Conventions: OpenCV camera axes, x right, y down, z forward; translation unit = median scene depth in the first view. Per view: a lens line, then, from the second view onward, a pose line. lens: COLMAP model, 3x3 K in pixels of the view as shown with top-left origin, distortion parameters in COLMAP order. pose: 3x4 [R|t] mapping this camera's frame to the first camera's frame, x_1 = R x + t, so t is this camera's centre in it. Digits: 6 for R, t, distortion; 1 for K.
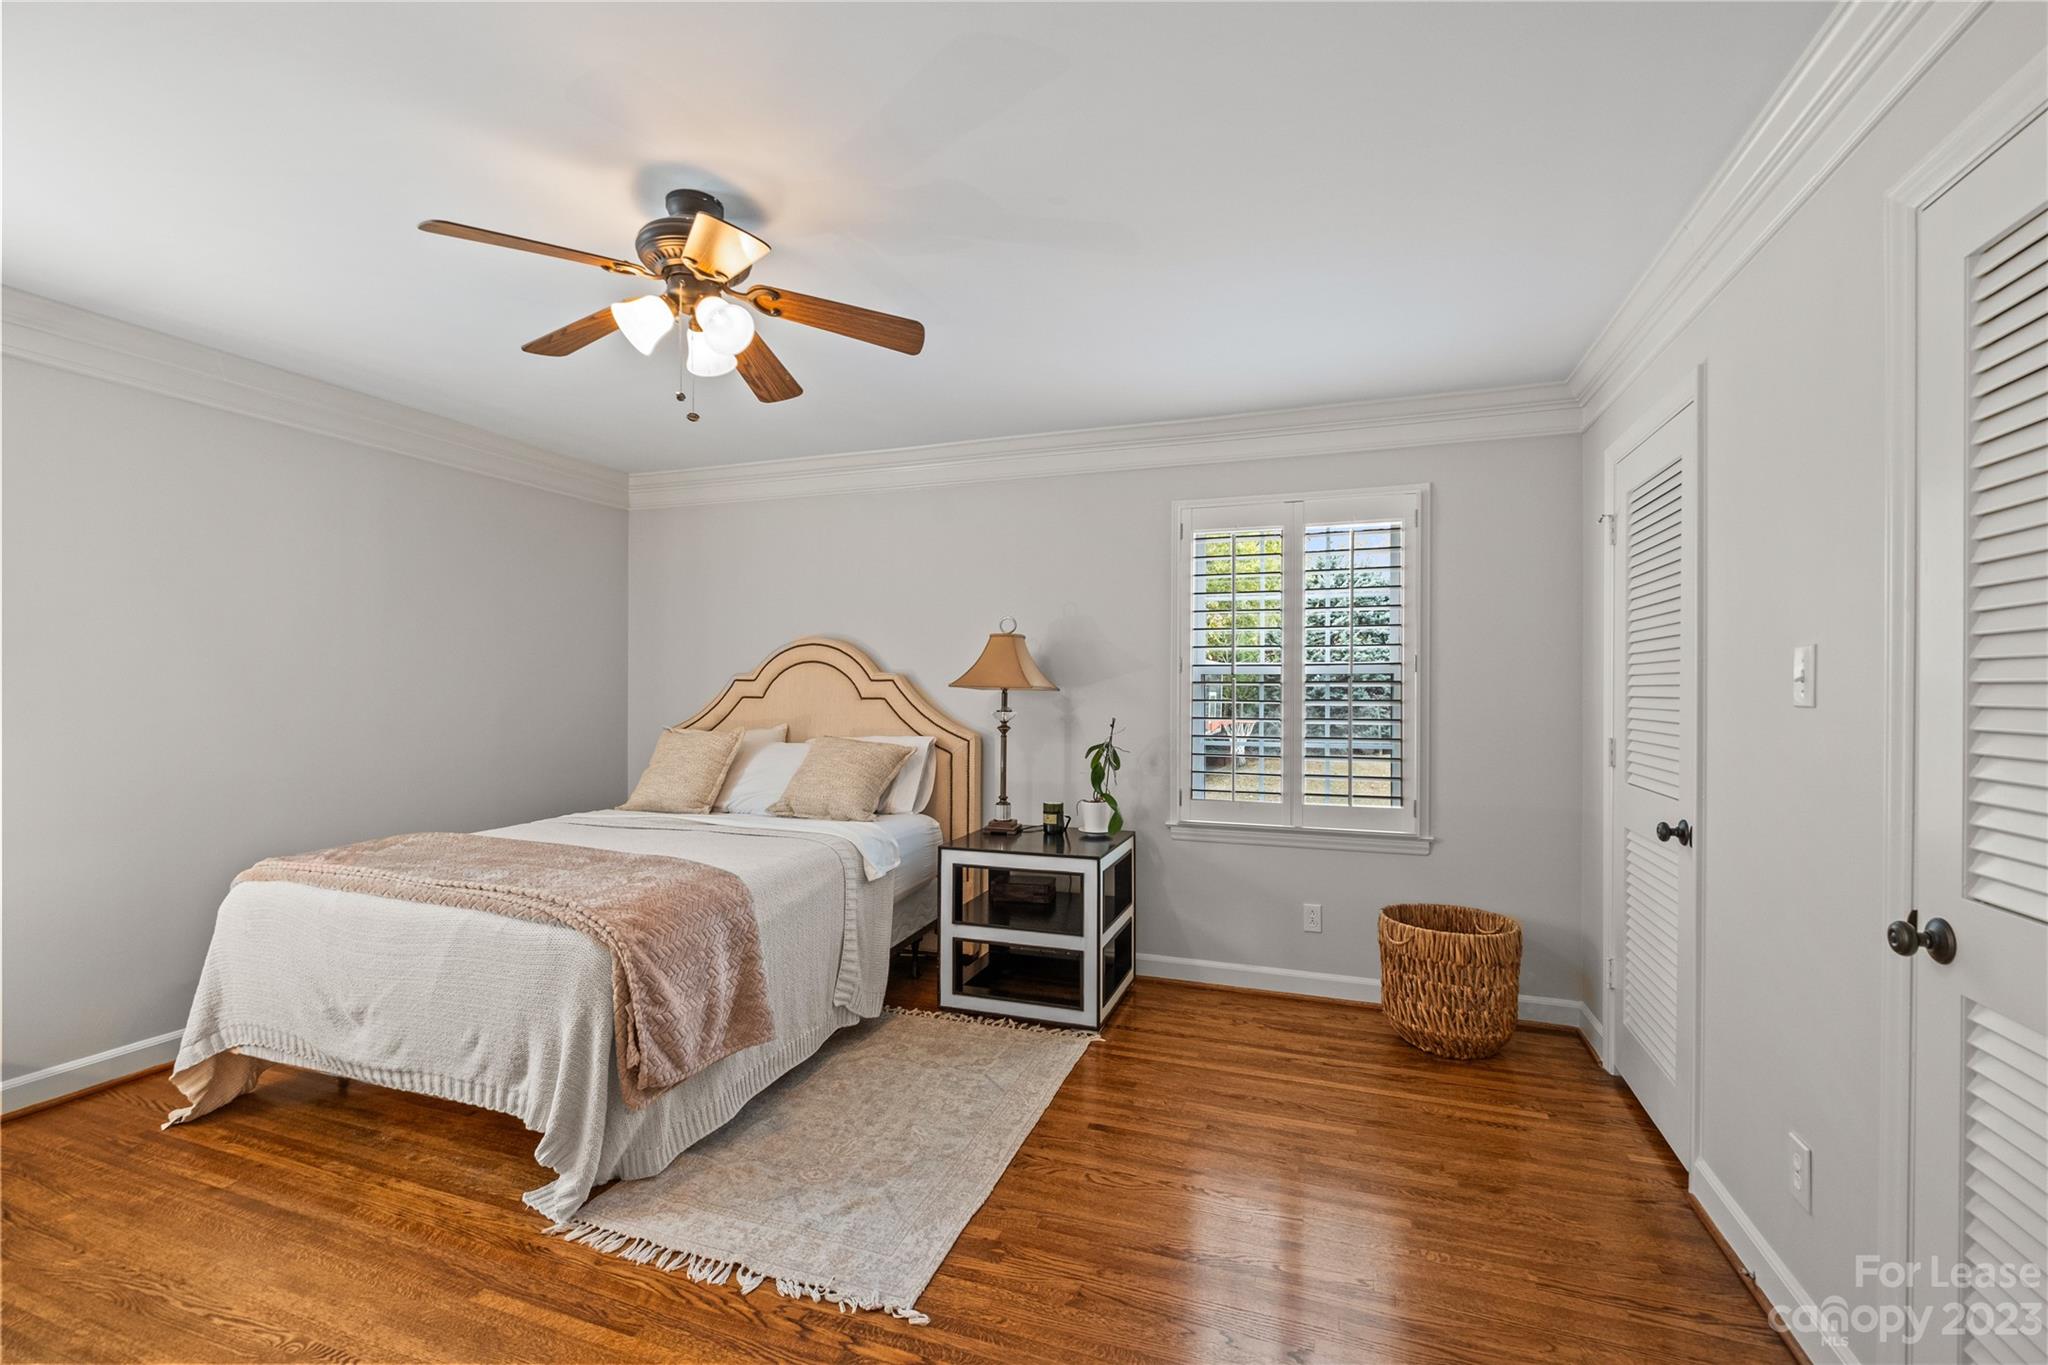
lens RADIAL K [[894.6, 0, 1024.0], [0, 894.6, 682.5], [0, 0, 1]] dist [-0.059419, 0.045675]
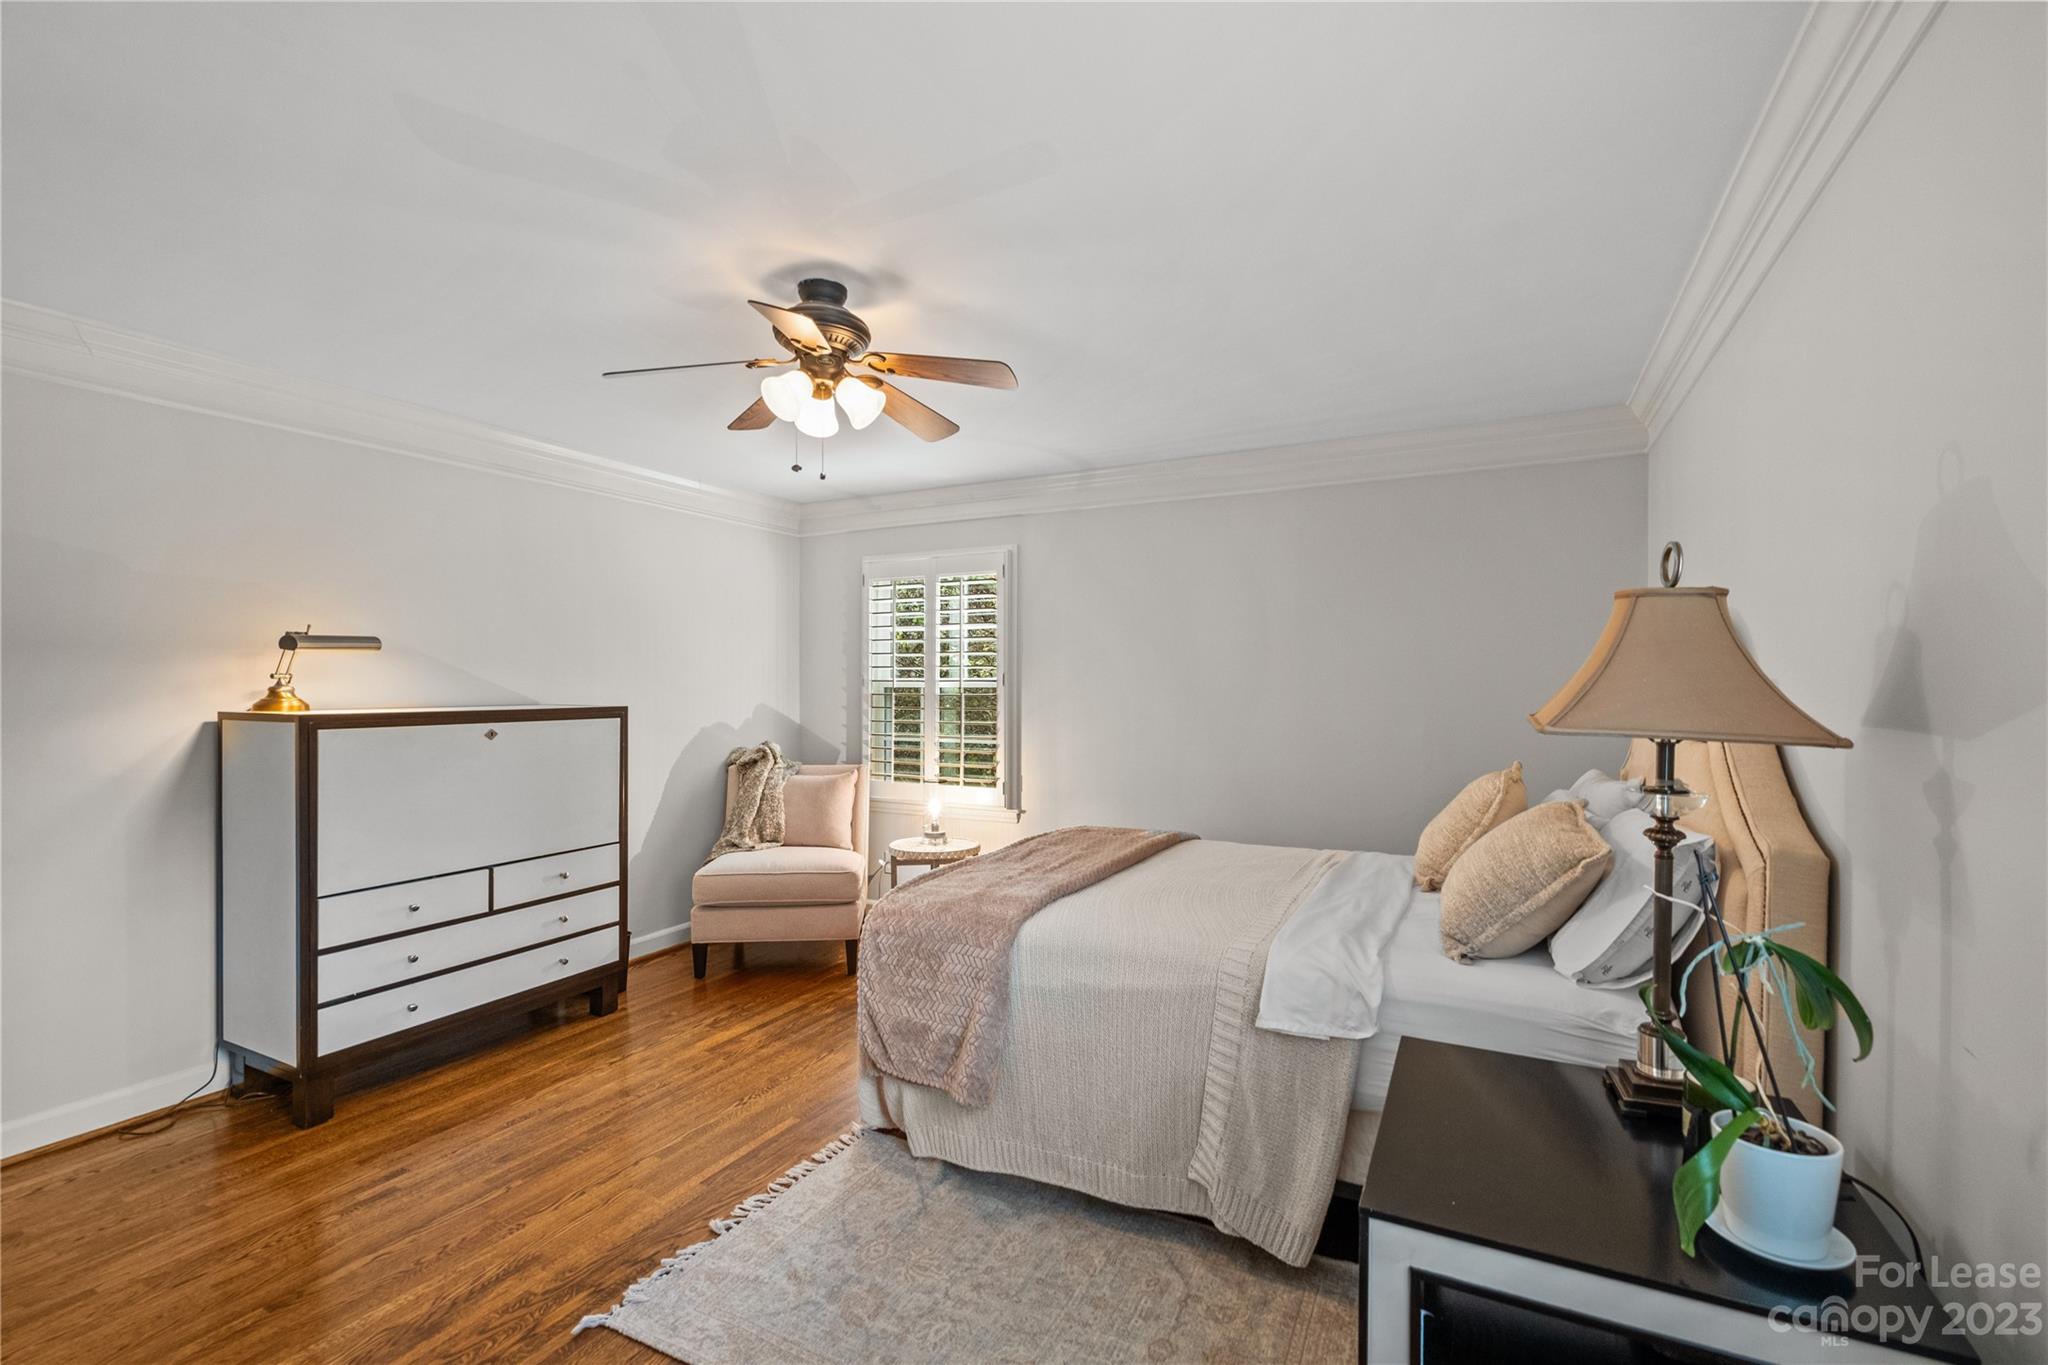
lens RADIAL K [[894.6, 0, 1024.0], [0, 894.6, 682.5], [0, 0, 1]] dist [-0.059419, 0.045675]
pose [[-0.137062, -0.004929, -0.990550, 0.529374], [-0.002396, 0.999986, -0.004645, -0.017251], [0.990560, 0.001737, -0.137072, 1.055493]]
